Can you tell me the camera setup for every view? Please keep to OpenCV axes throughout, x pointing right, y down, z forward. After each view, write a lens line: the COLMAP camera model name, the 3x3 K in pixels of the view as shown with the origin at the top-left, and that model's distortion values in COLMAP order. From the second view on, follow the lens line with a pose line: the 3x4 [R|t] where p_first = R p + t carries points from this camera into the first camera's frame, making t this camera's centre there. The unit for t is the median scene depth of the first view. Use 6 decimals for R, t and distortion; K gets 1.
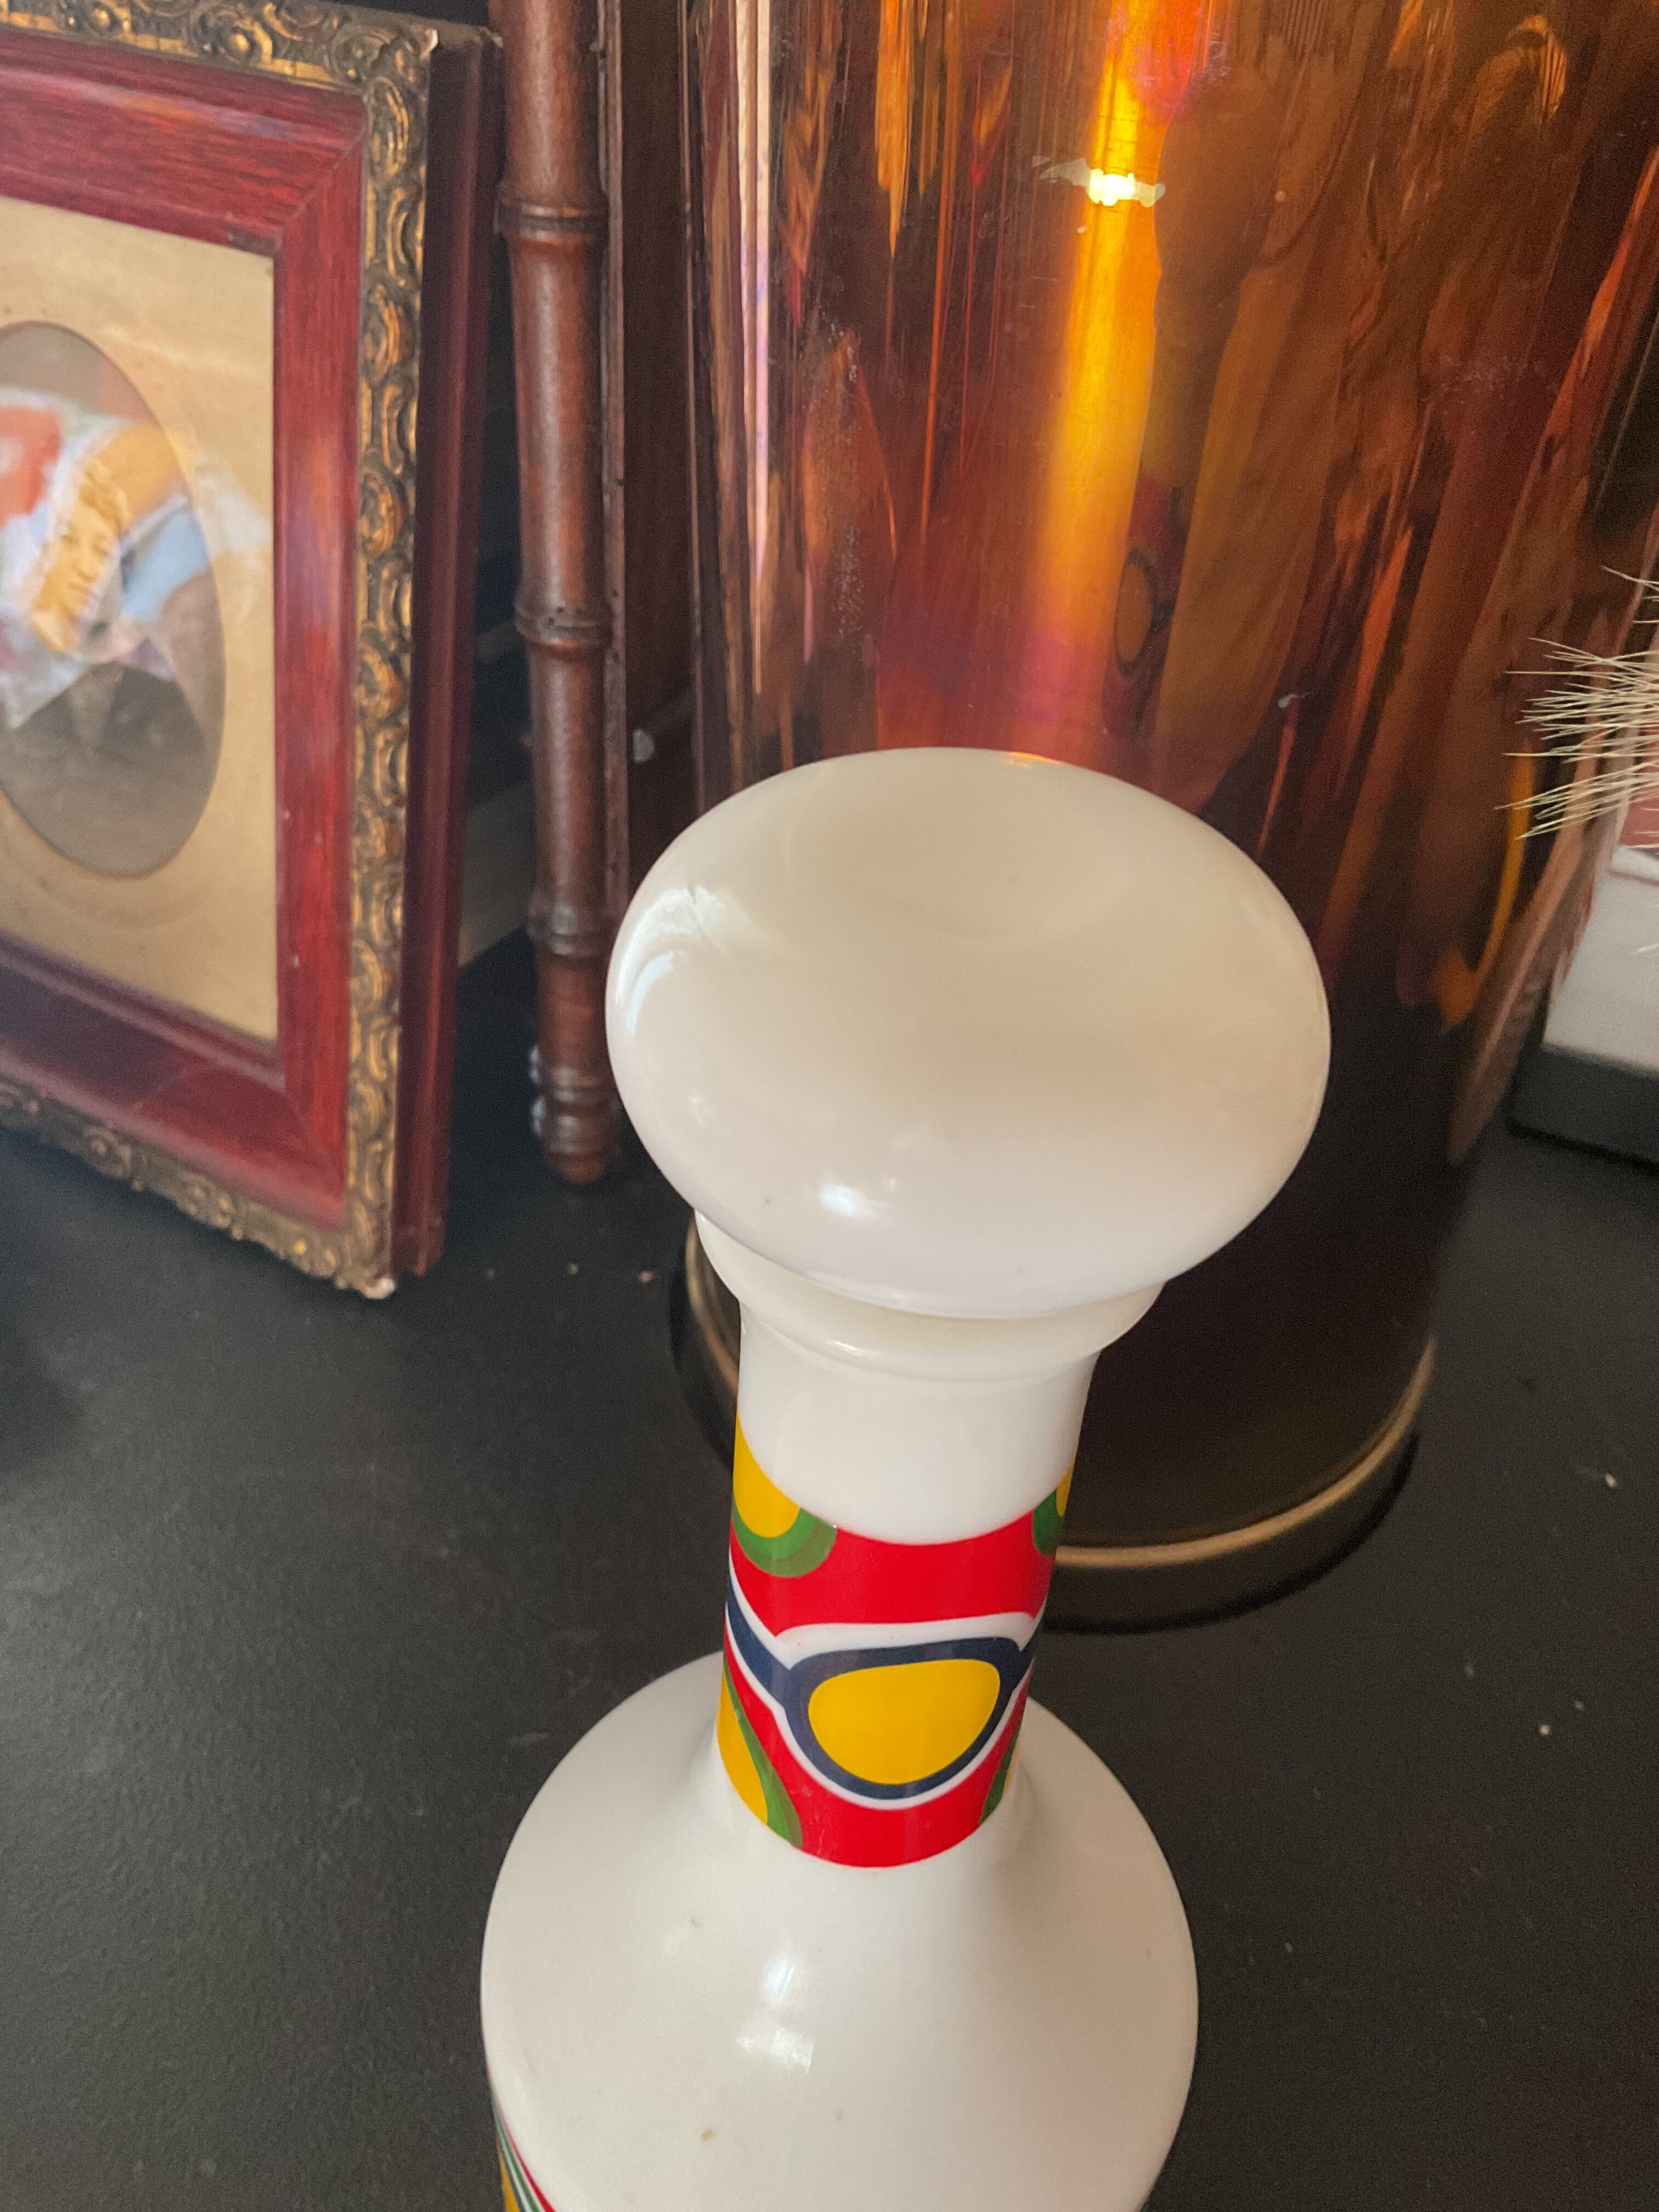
lens RADIAL K [[1885.2, 0, 829.5], [0, 1885.2, 1106.0], [0, 0, 1]] dist [0.116017, -0.296652]
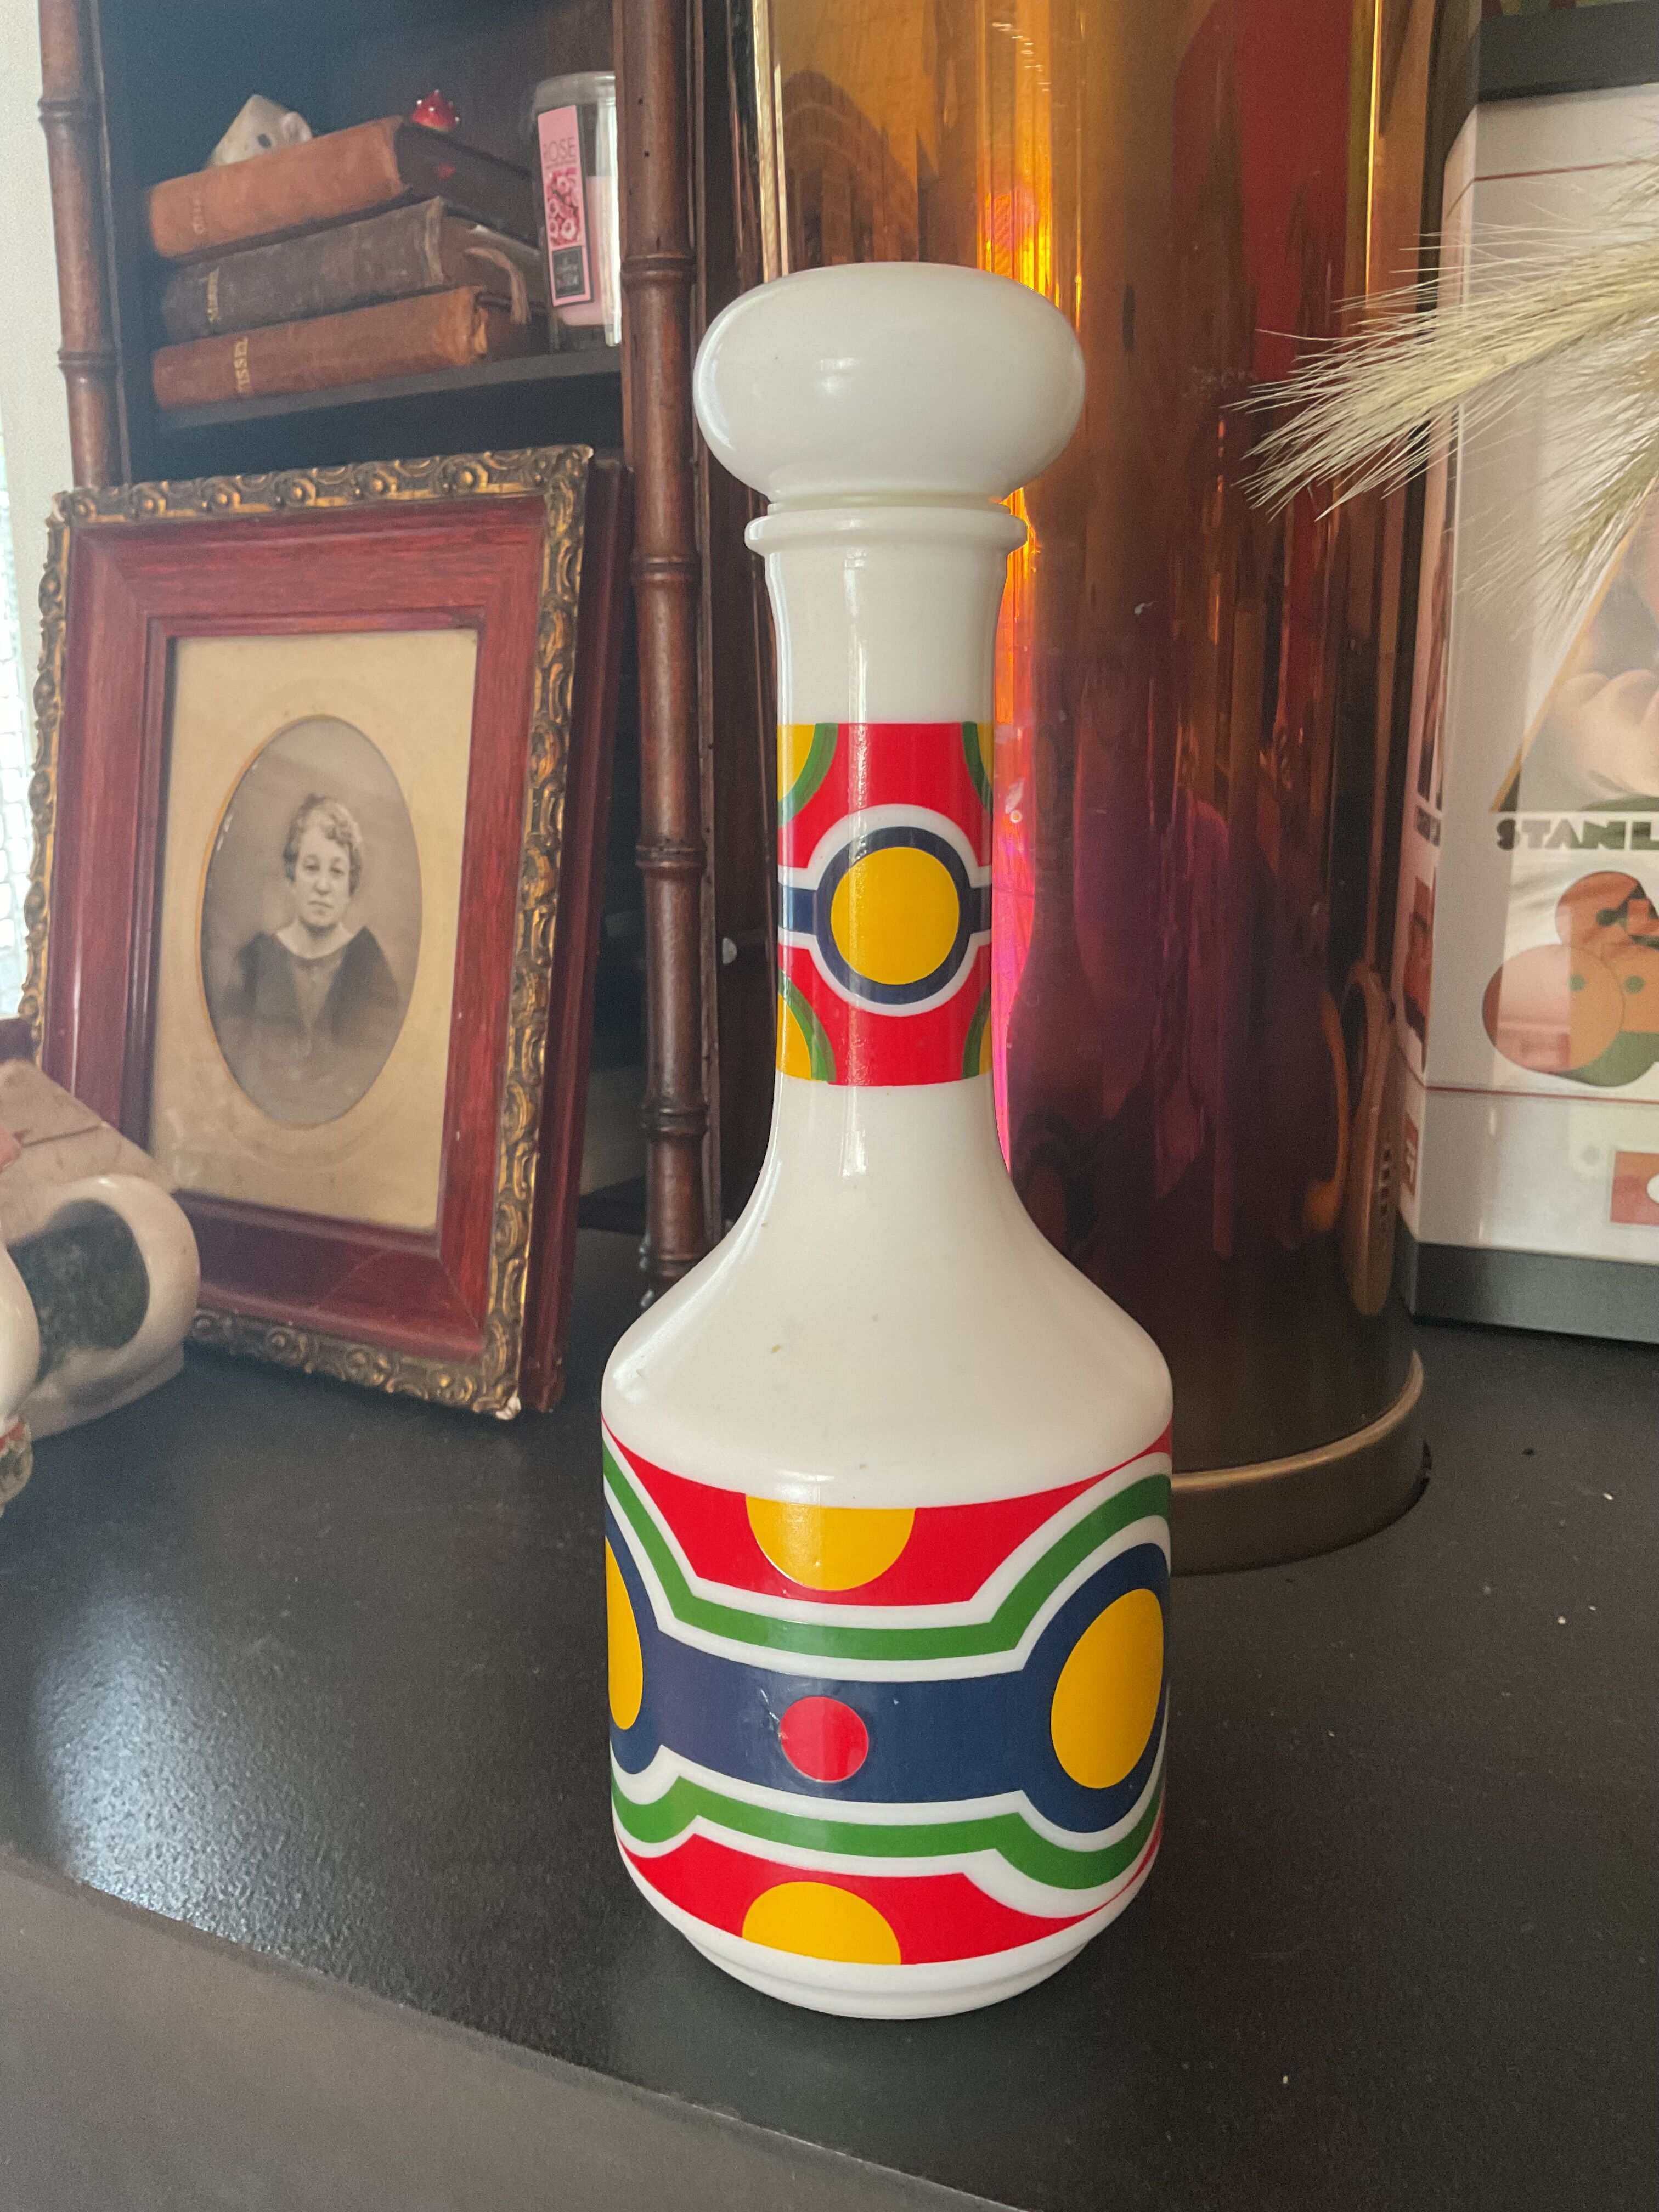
lens RADIAL K [[1885.2, 0, 829.5], [0, 1885.2, 1106.0], [0, 0, 1]] dist [0.116017, -0.296652]
pose [[0.997590, -0.057465, -0.038895, 0.017748], [0.032772, 0.884245, -0.465871, 0.550664], [0.061164, 0.463474, 0.883997, -0.119602]]
